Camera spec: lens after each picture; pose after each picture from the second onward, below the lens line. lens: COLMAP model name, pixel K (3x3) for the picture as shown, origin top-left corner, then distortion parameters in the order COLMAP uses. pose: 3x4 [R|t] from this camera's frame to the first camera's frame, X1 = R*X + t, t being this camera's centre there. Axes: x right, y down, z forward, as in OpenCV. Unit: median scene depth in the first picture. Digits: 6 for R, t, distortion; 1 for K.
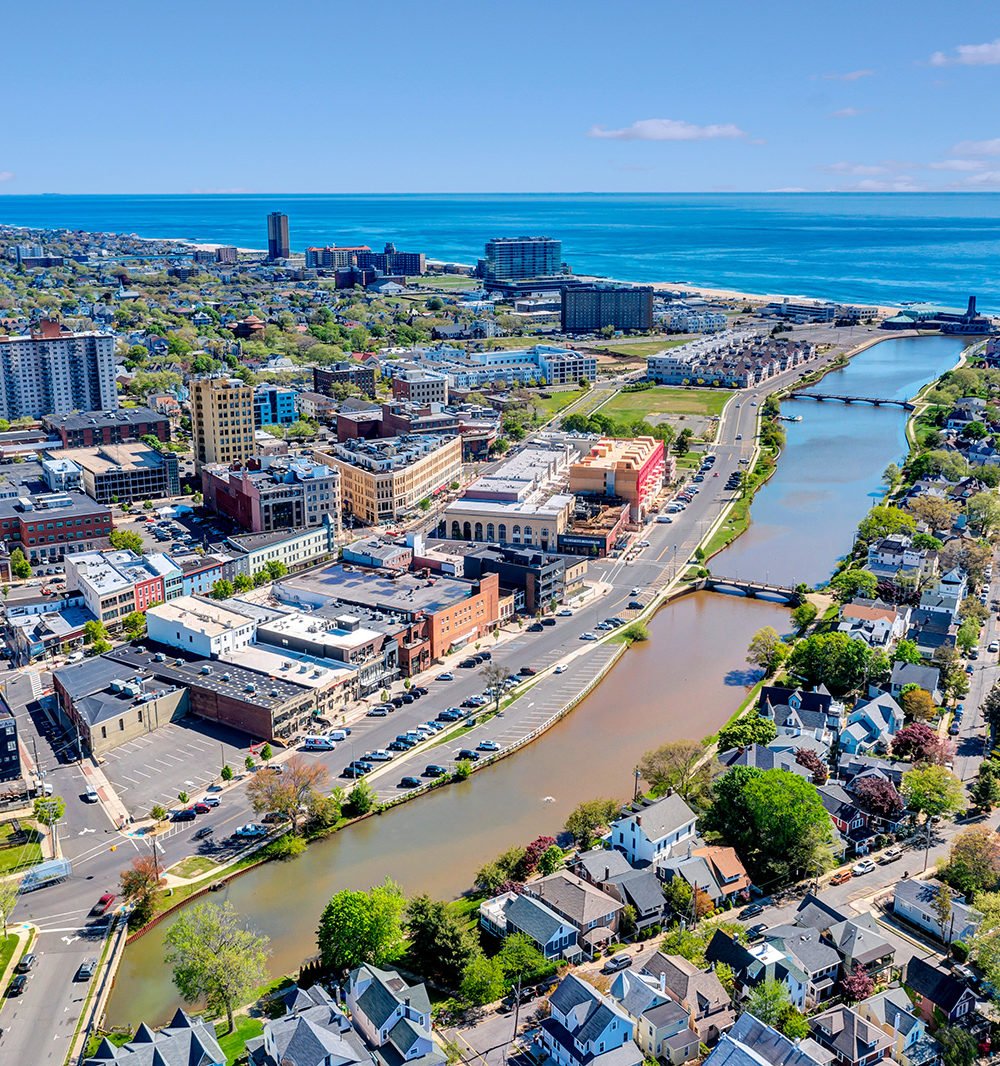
lens RADIAL K [[1264.2, 0, 497.6], [0, 1264.2, 532.5], [0, 0, 1]] dist [-0.013008, 0.000000]
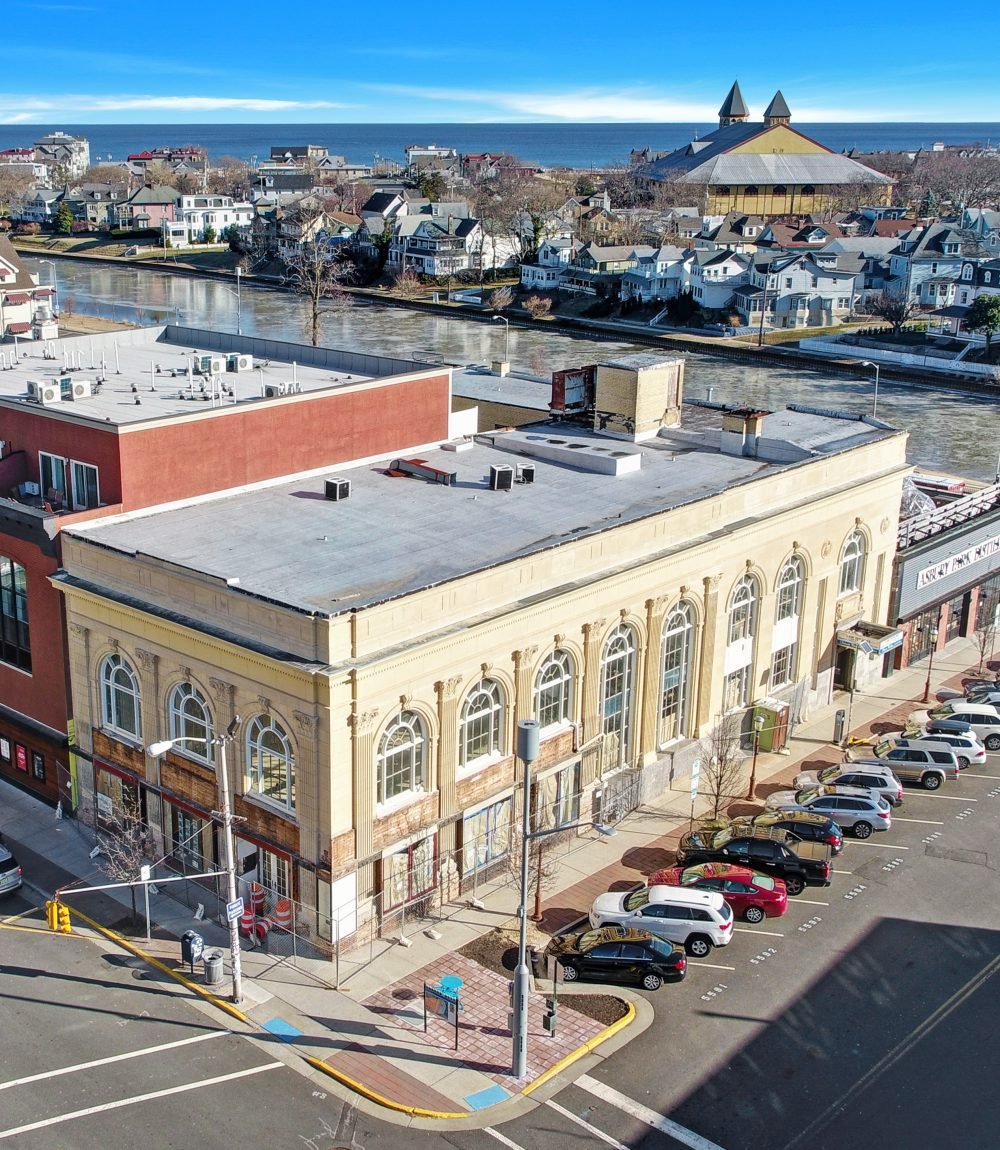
lens RADIAL K [[1448.5, 0, 345.2], [0, 1448.5, 578.3], [0, 0, 1]] dist [0.000759, 0.000000]
pose [[0.498587, -0.260186, 0.826870, -0.095067], [0.231259, 0.959243, 0.162394, -0.029183], [-0.835422, 0.110253, 0.538437, 0.724175]]
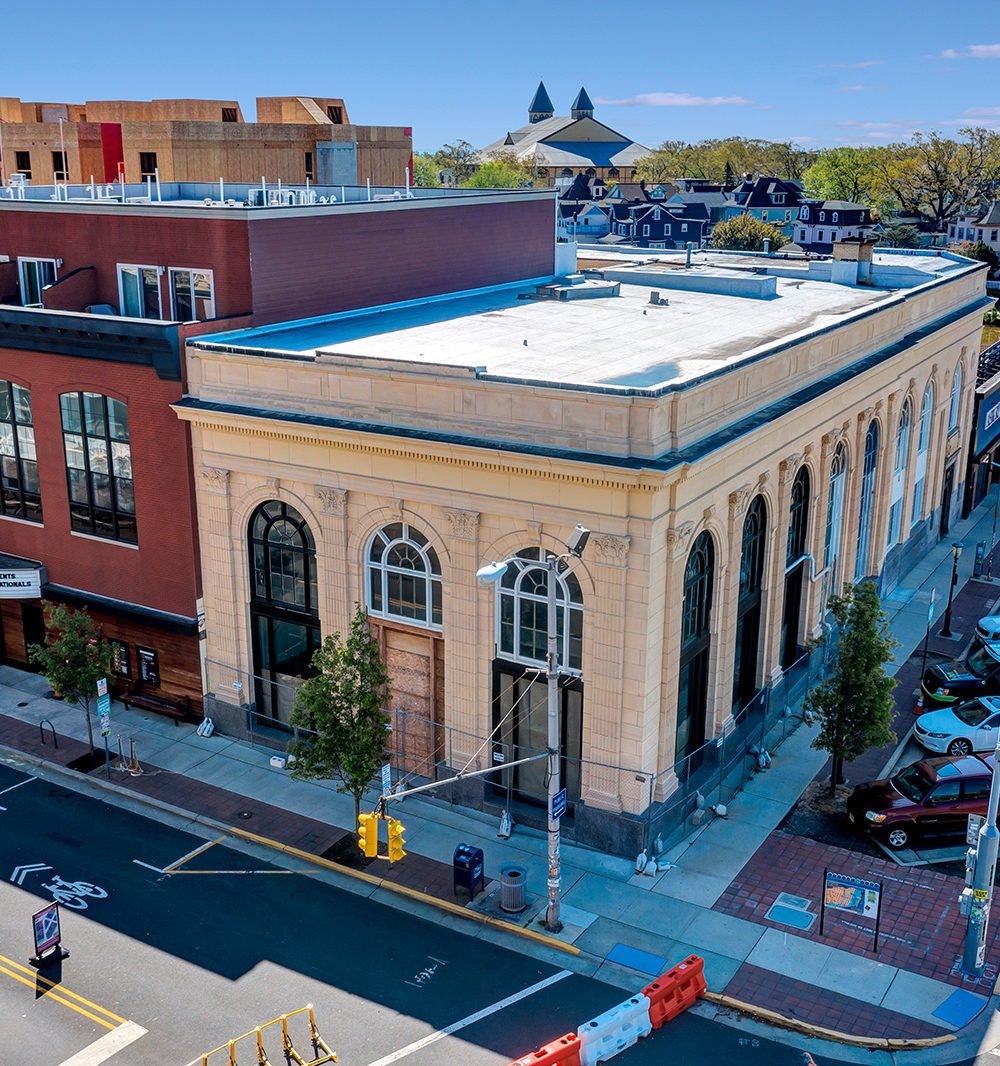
lens RADIAL K [[1264.2, 0, 491.6], [0, 1264.2, 523.6], [0, 0, 1]] dist [-0.013008, 0.000000]
pose [[0.270542, -0.273469, 0.923050, -0.080880], [0.250034, 0.945863, 0.206944, -0.021746], [-0.929672, 0.174807, 0.324272, 0.757942]]
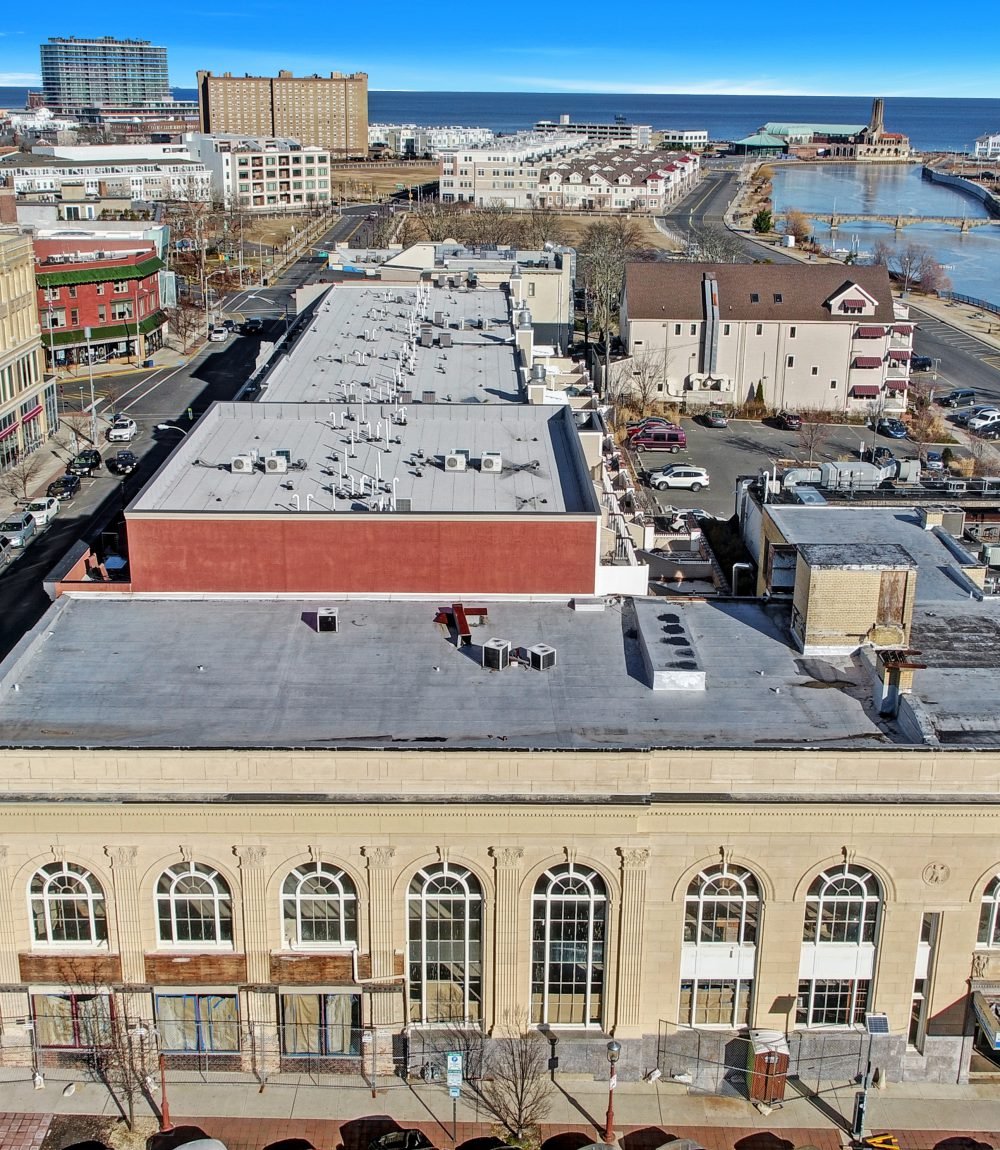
lens RADIAL K [[1448.5, 0, 495.5], [0, 1448.5, 572.2], [0, 0, 1]] dist [0.000759, 0.000000]
pose [[0.958866, -0.075794, 0.273553, -0.023106], [0.060263, 0.996080, 0.064749, -0.027534], [-0.277388, -0.045601, 0.959675, 0.682099]]
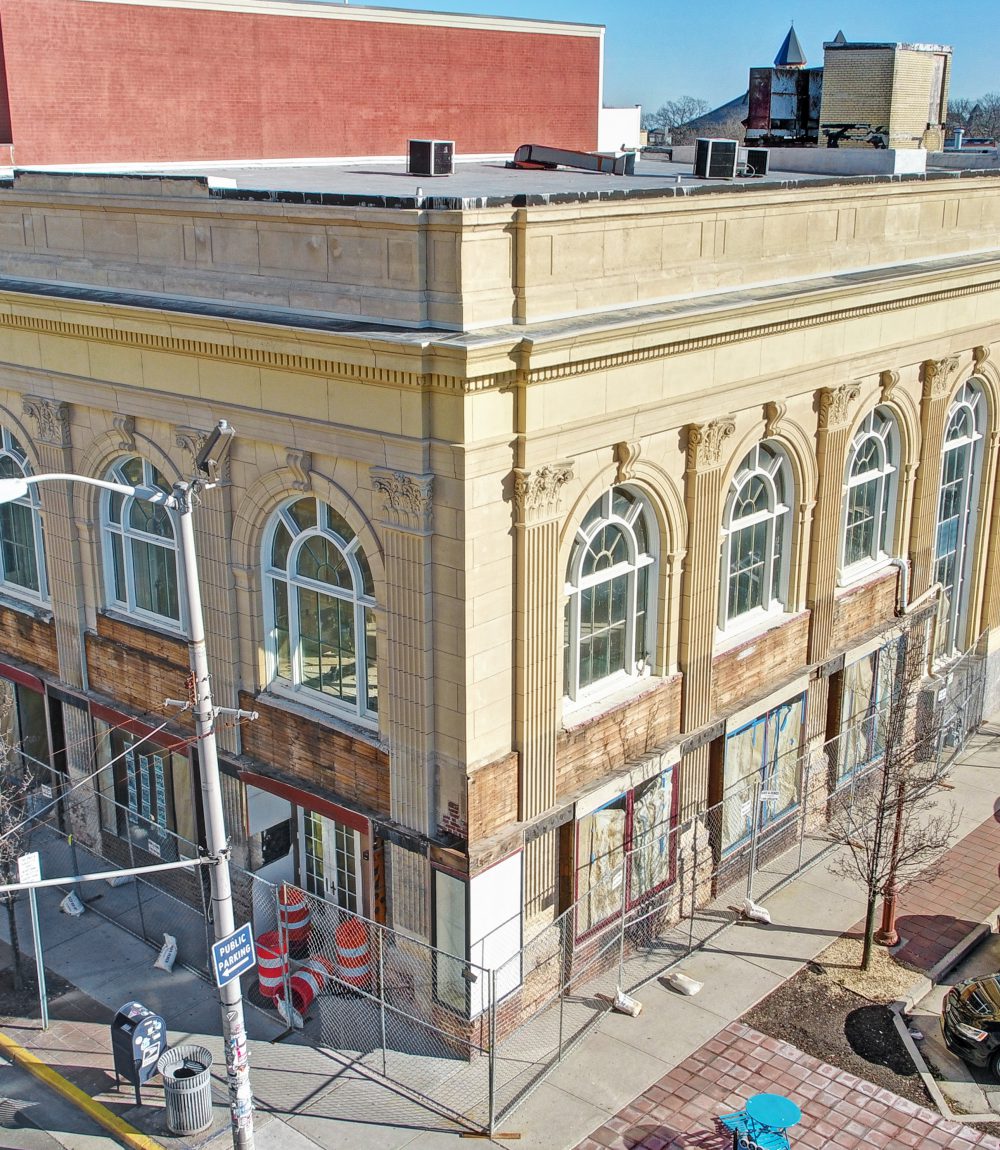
lens RADIAL K [[1448.5, 0, 496.8], [0, 1448.5, 572.4], [0, 0, 1]] dist [0.000759, 0.000000]
pose [[0.429056, -0.265524, 0.863370, -0.059664], [0.235714, 0.955614, 0.176754, -0.012394], [-0.871980, 0.127671, 0.472600, 0.753109]]
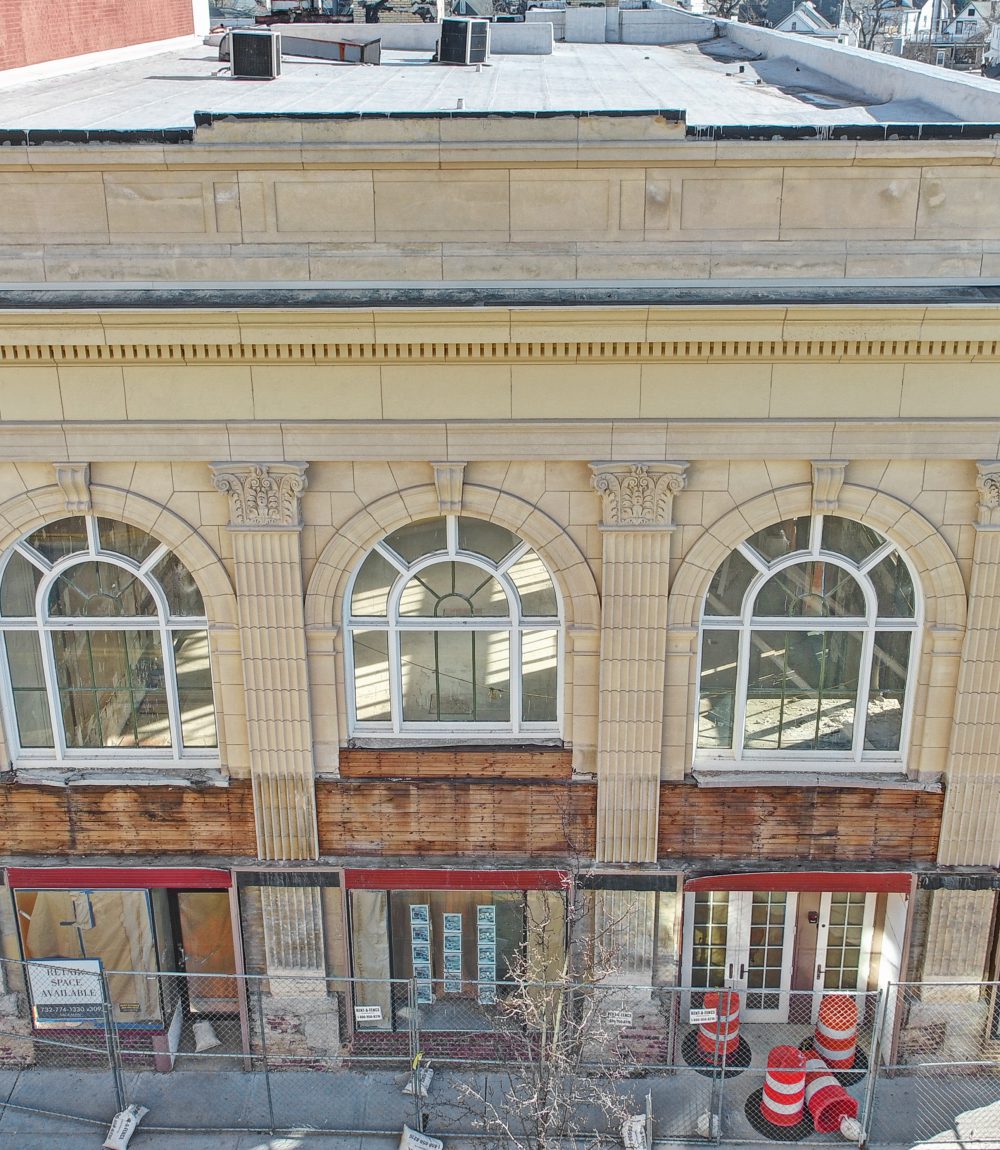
lens RADIAL K [[1448.5, 0, 499.8], [0, 1448.5, 576.7], [0, 0, 1]] dist [0.000759, 0.000000]
pose [[-0.243589, -0.370661, 0.896256, -0.054297], [0.262052, 0.864569, 0.428777, -0.021744], [-0.933806, 0.339311, -0.113467, 0.783654]]
